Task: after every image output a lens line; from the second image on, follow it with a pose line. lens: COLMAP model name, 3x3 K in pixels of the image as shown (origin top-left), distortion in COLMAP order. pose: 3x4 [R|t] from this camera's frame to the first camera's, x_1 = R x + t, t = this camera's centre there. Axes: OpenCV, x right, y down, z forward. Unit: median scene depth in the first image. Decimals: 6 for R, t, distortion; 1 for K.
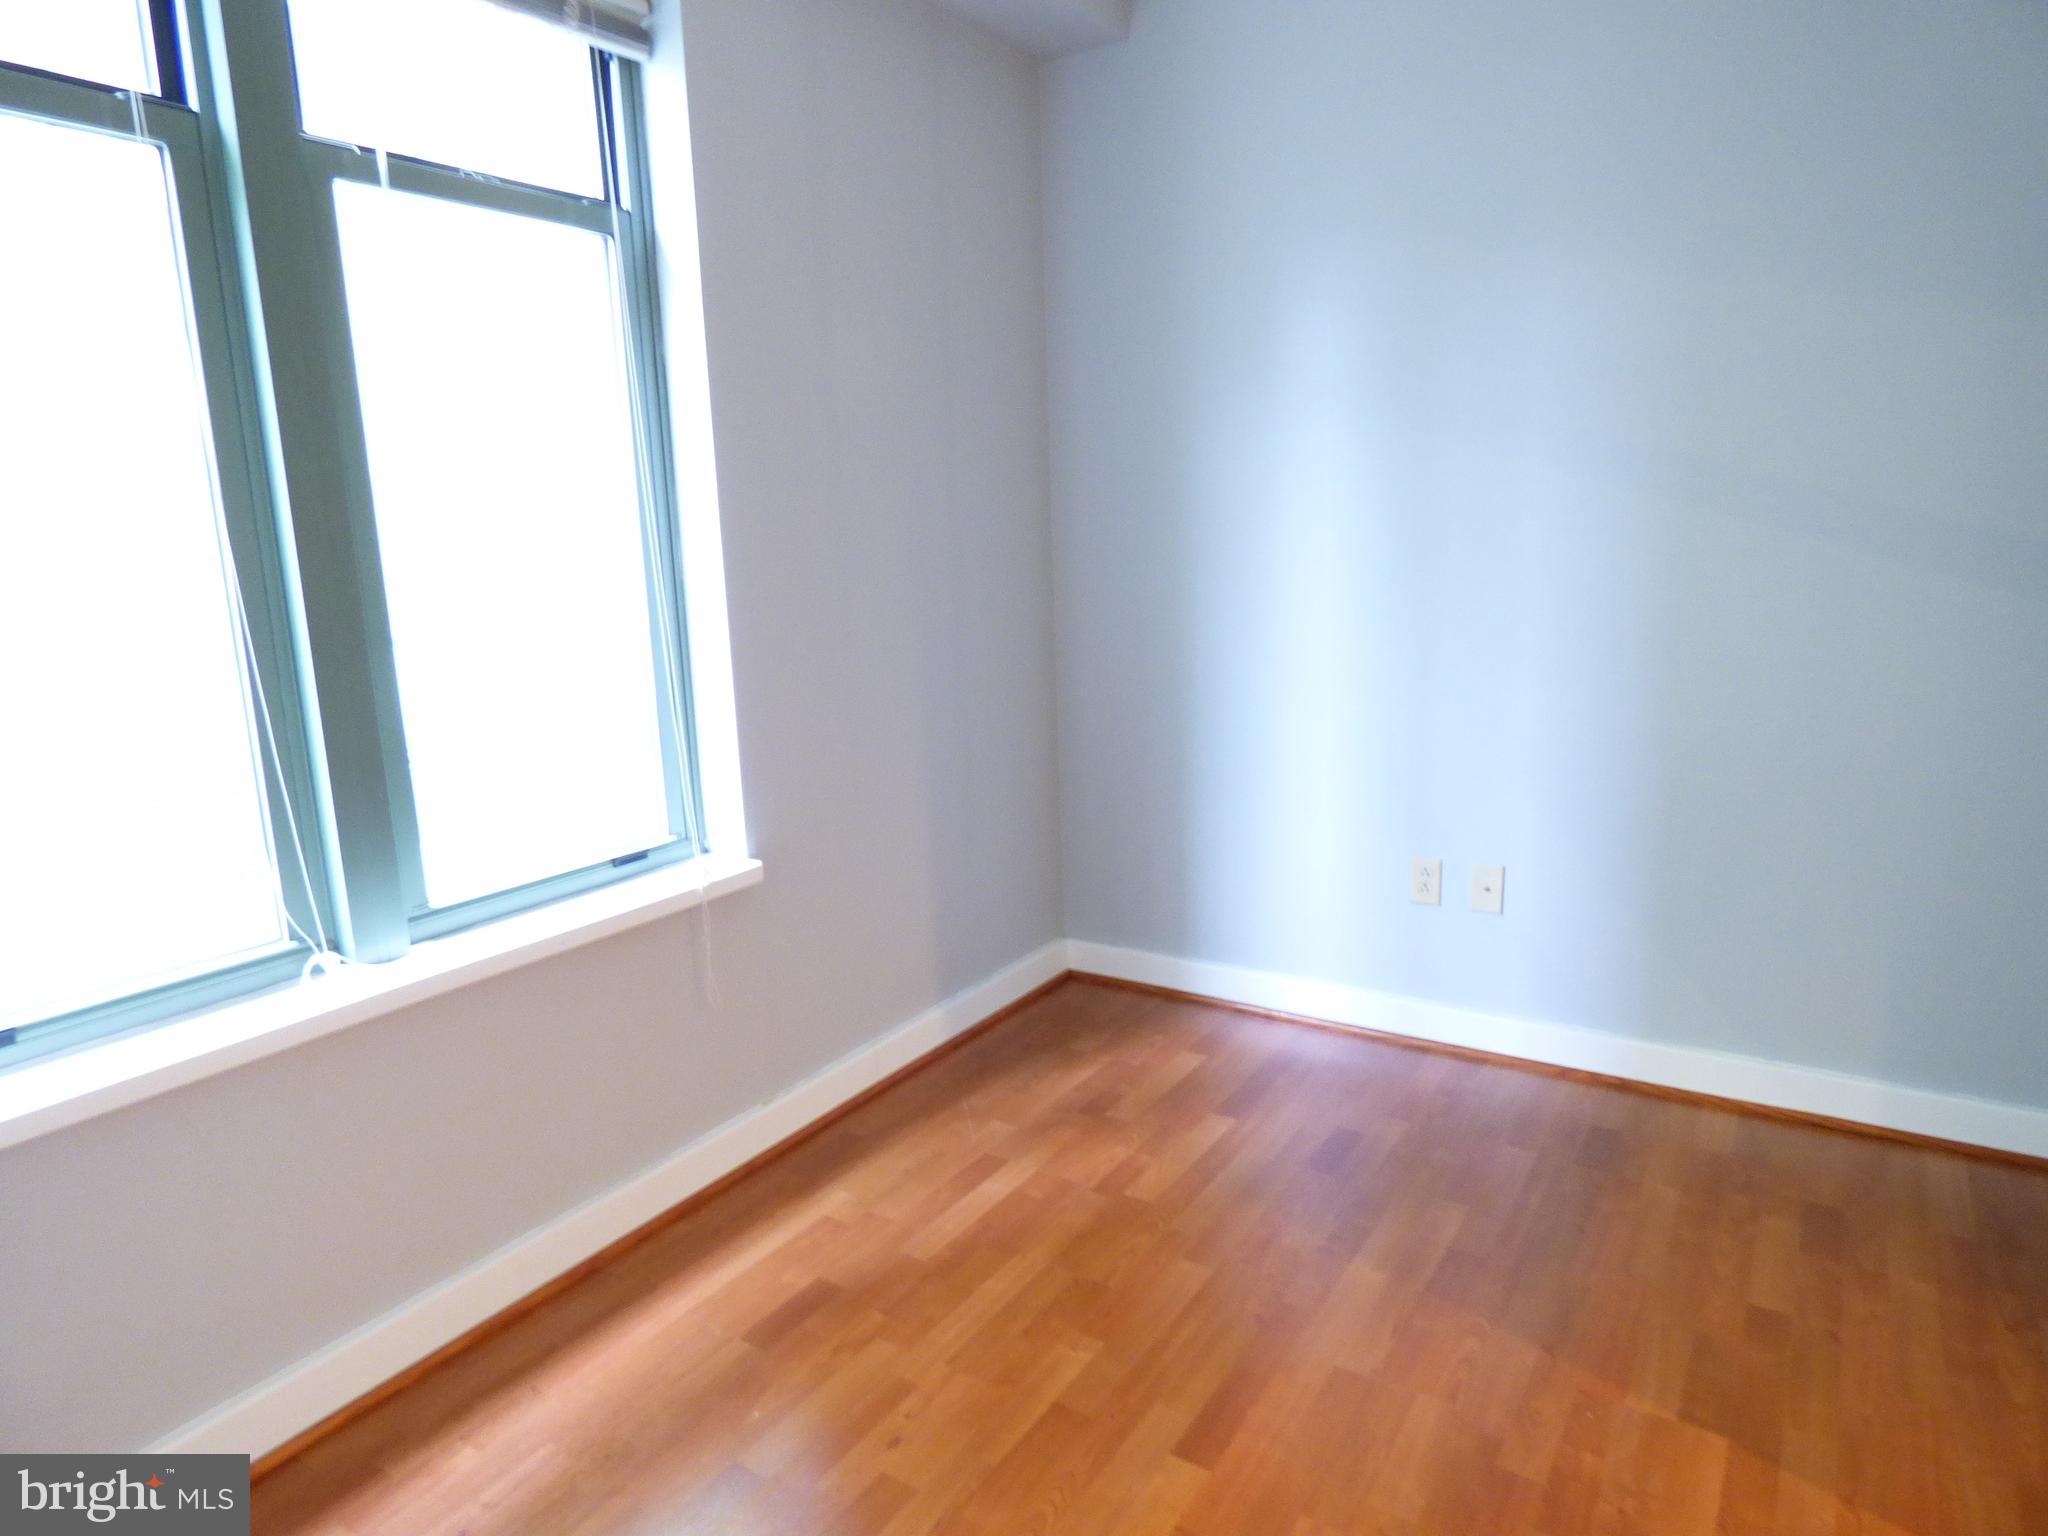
lens RADIAL K [[1222.3, 0, 1026.1], [0, 1222.3, 766.4], [0, 0, 1]] dist [-0.016076, 0.001688]
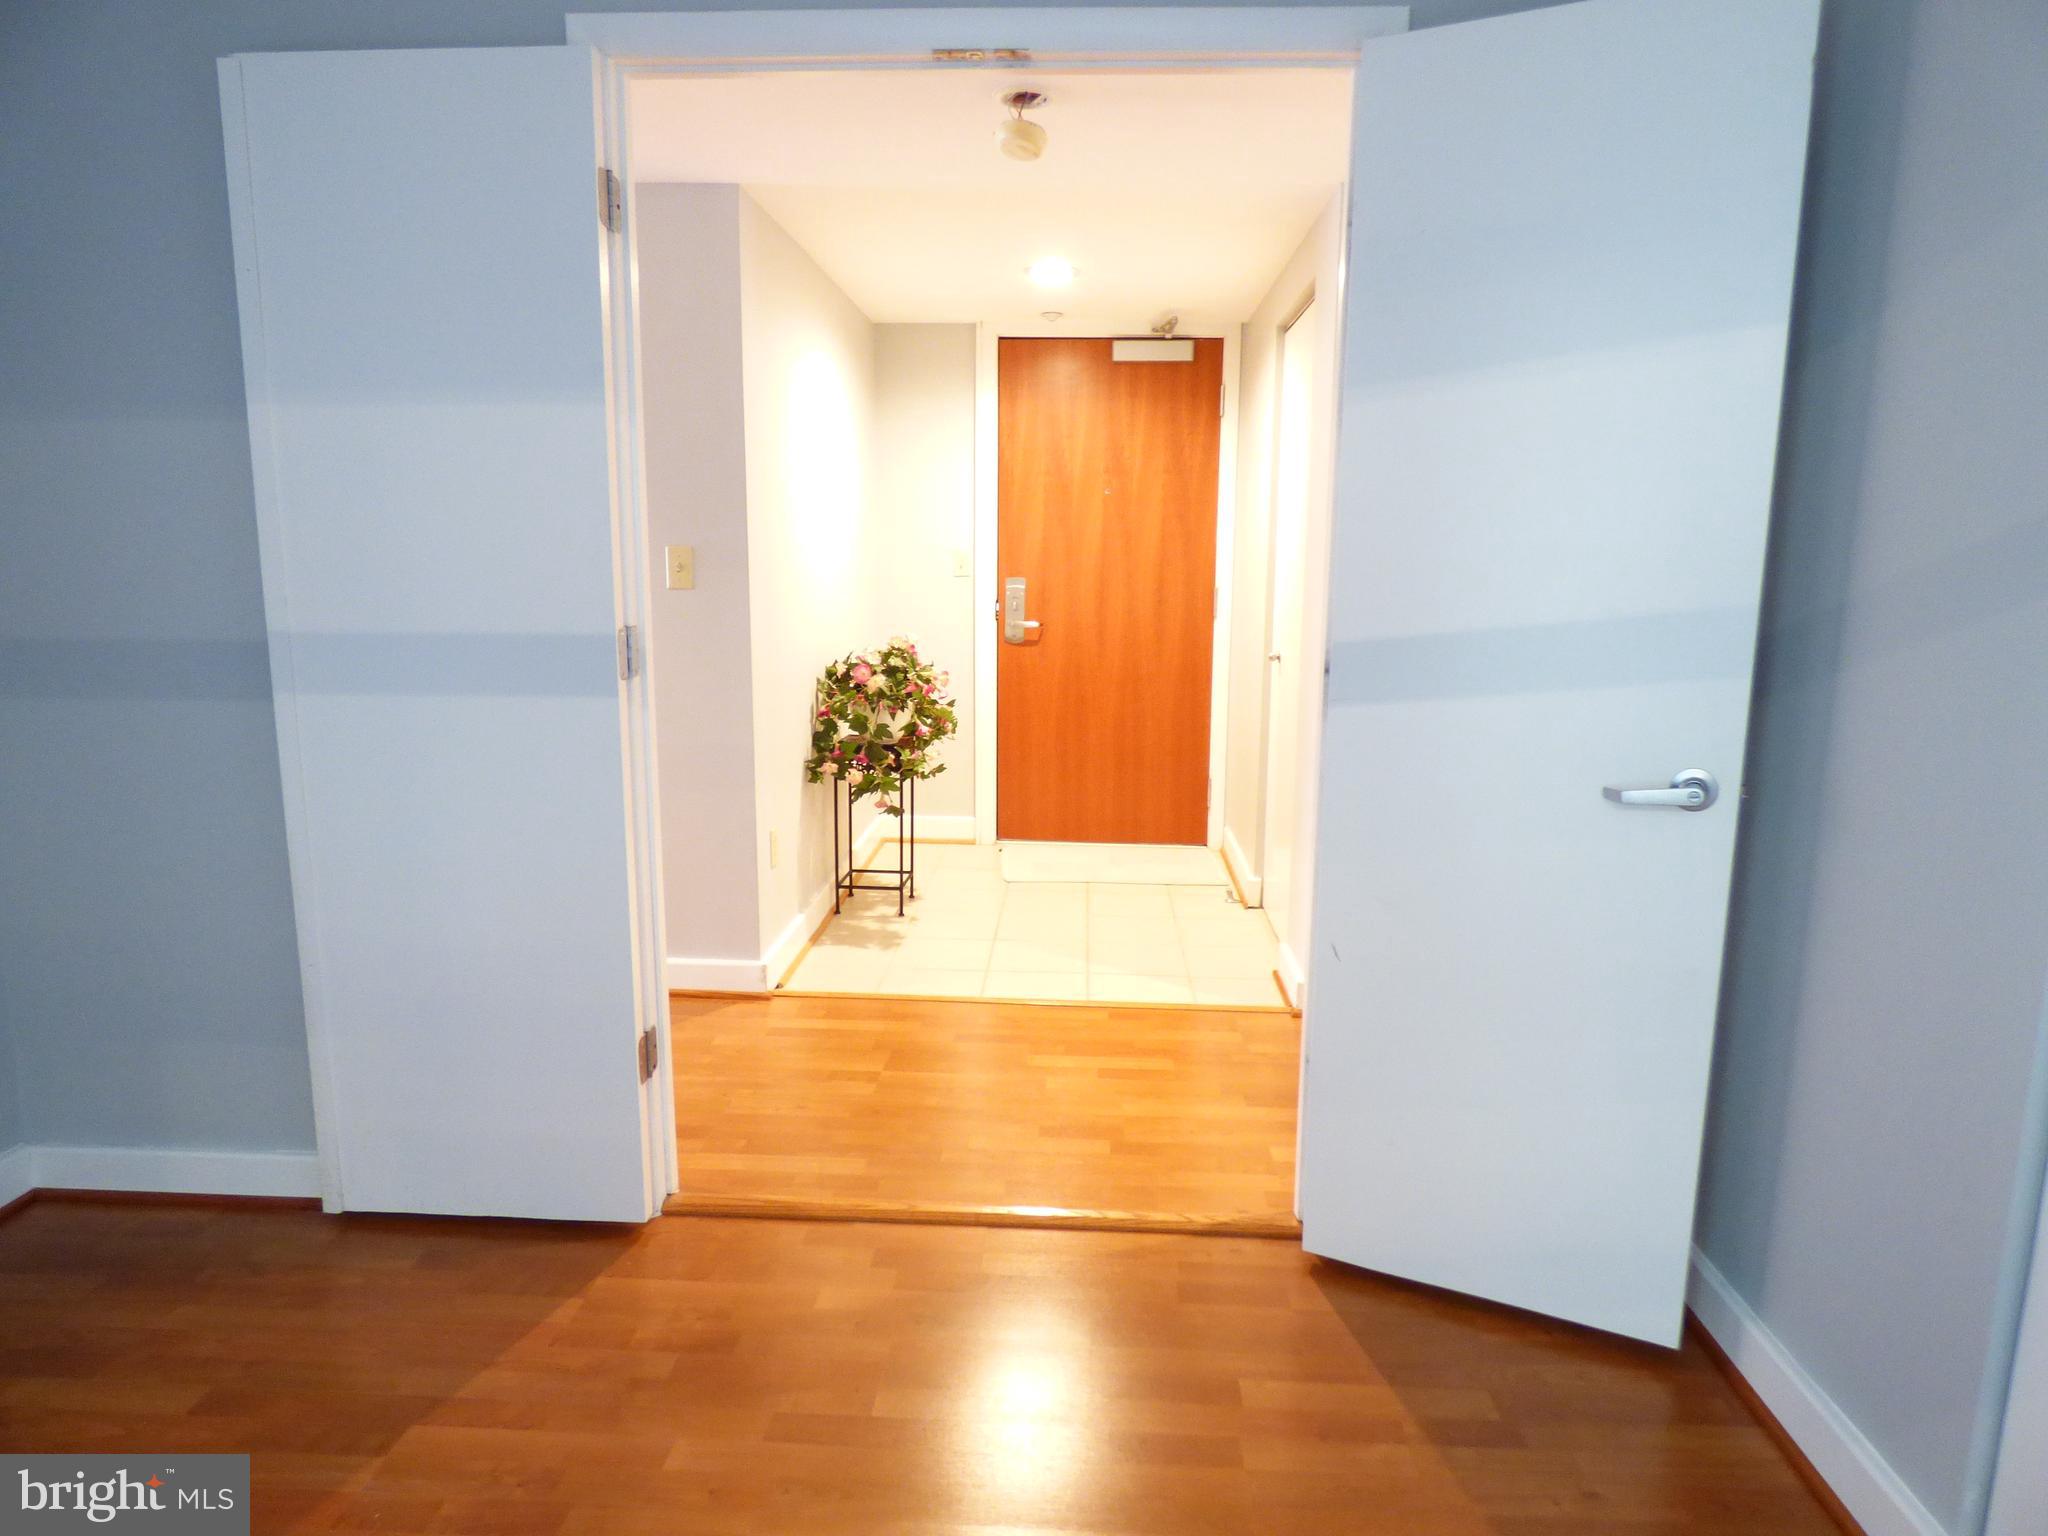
lens RADIAL K [[1218.3, 0, 1024.0], [0, 1218.3, 768.0], [0, 0, 1]] dist [-0.018797, 0.000720]
pose [[-0.510491, -0.114218, 0.852264, -0.492680], [0.166615, 0.959216, 0.228351, -0.140937], [-0.843587, 0.258571, -0.470640, 0.827494]]
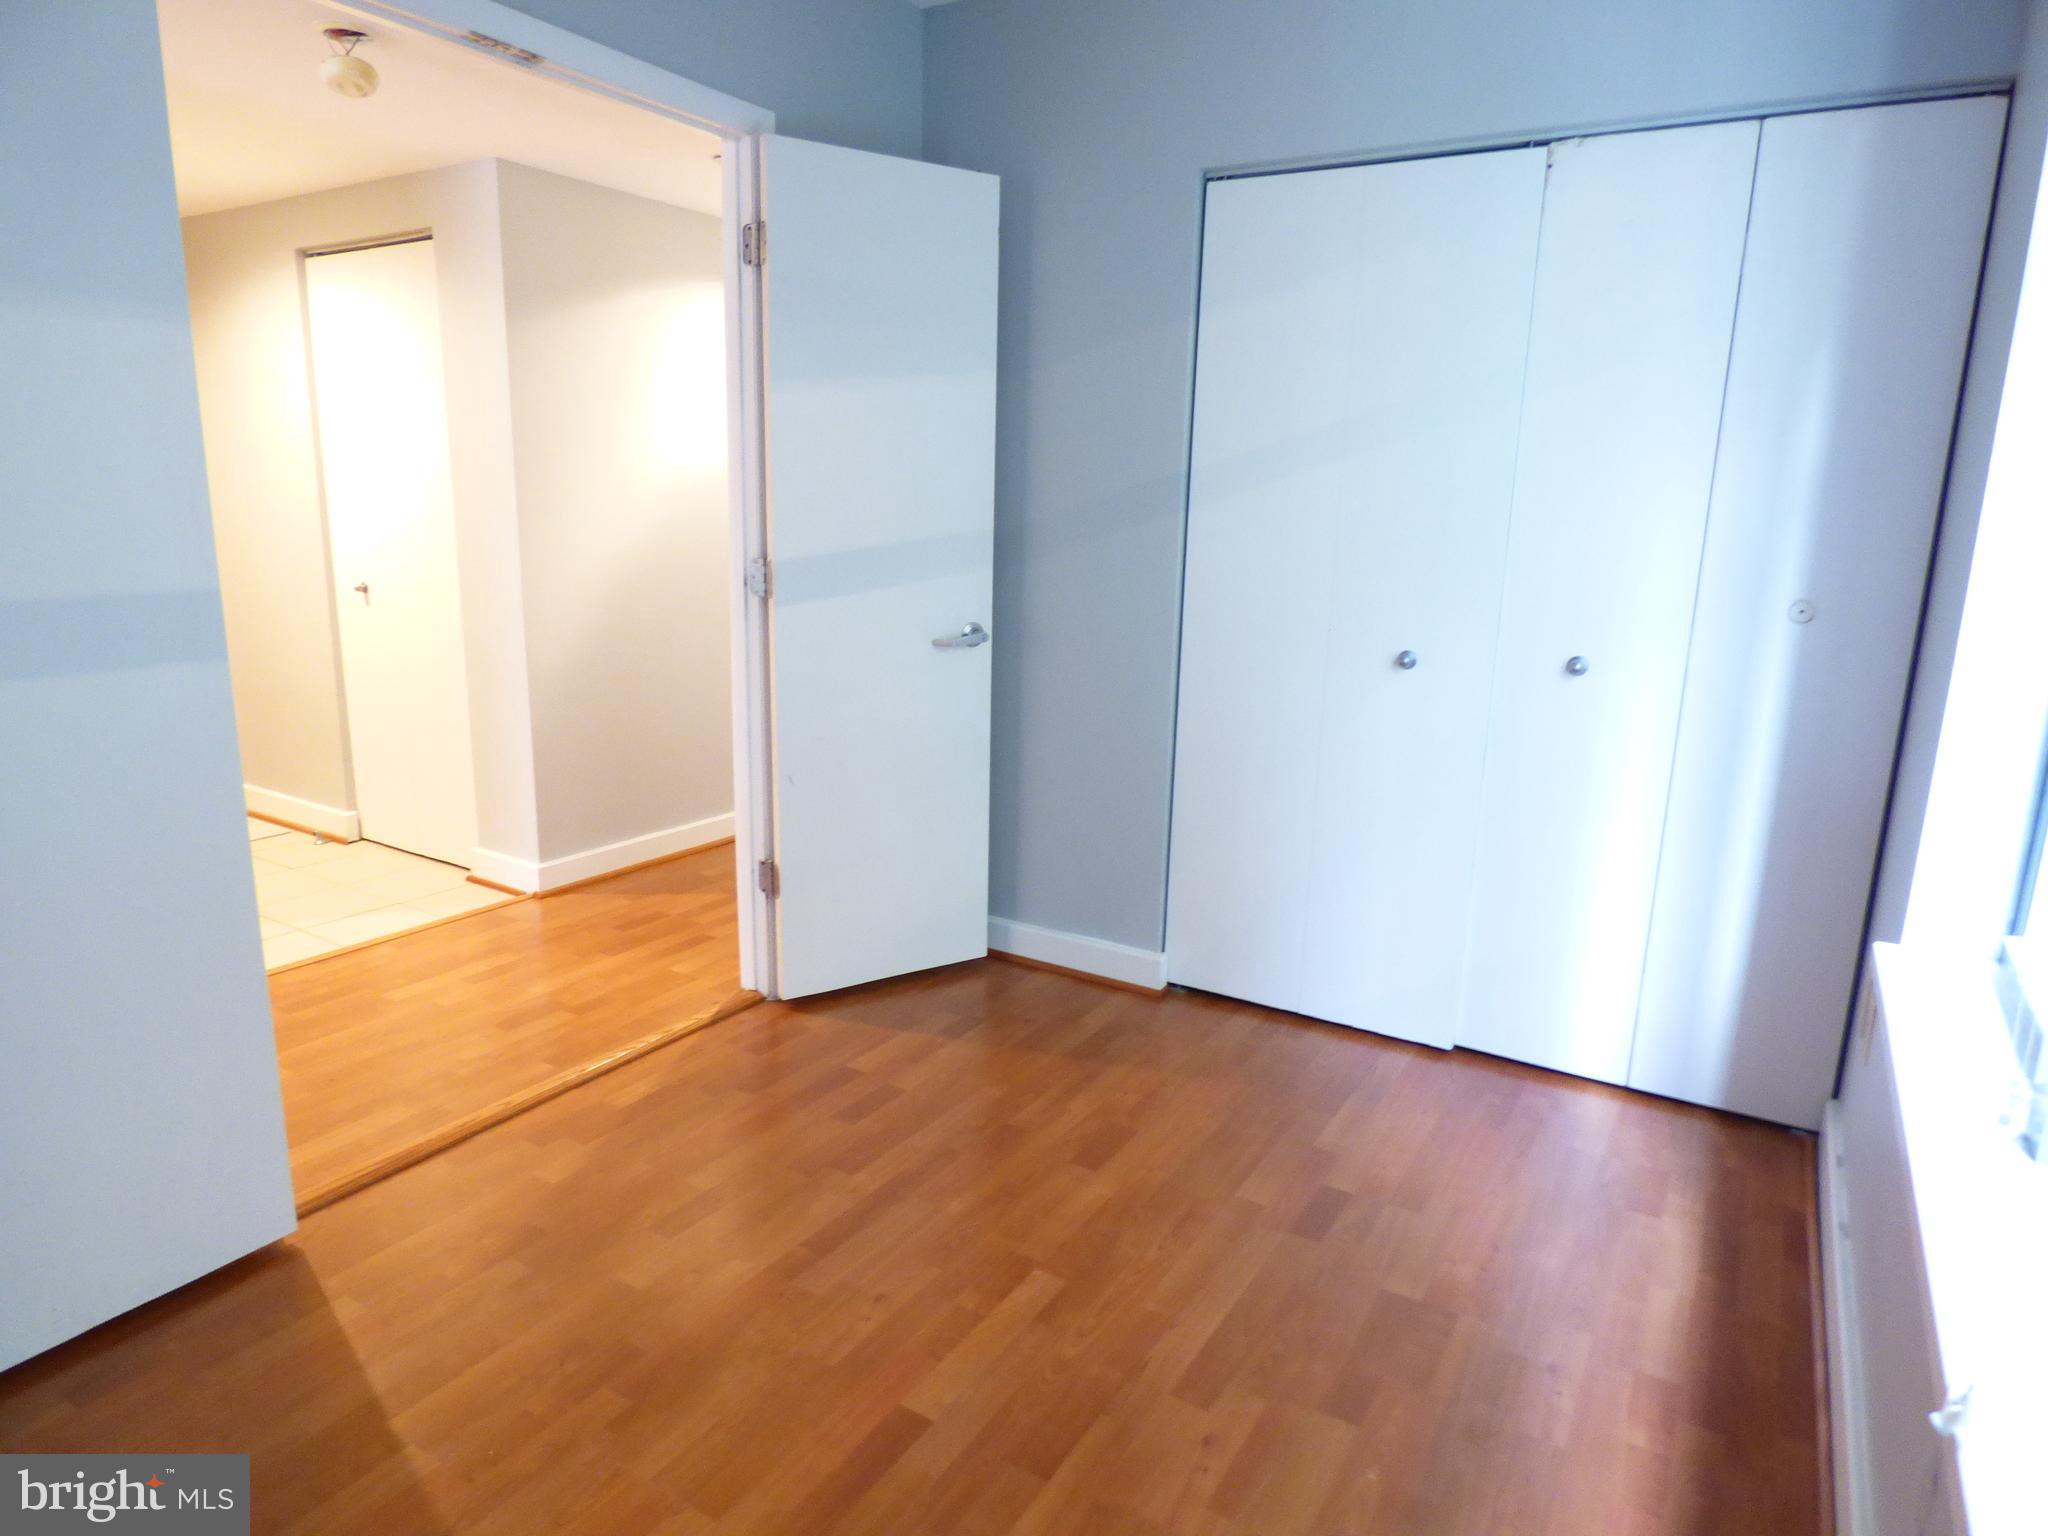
lens RADIAL K [[1222.3, 0, 1026.1], [0, 1222.3, 766.4], [0, 0, 1]] dist [-0.016076, 0.001688]
pose [[-0.999349, 0.023294, -0.027558, 0.051591], [0.010631, 0.919883, 0.392050, -0.321954], [0.034483, 0.391502, -0.919531, 1.606436]]
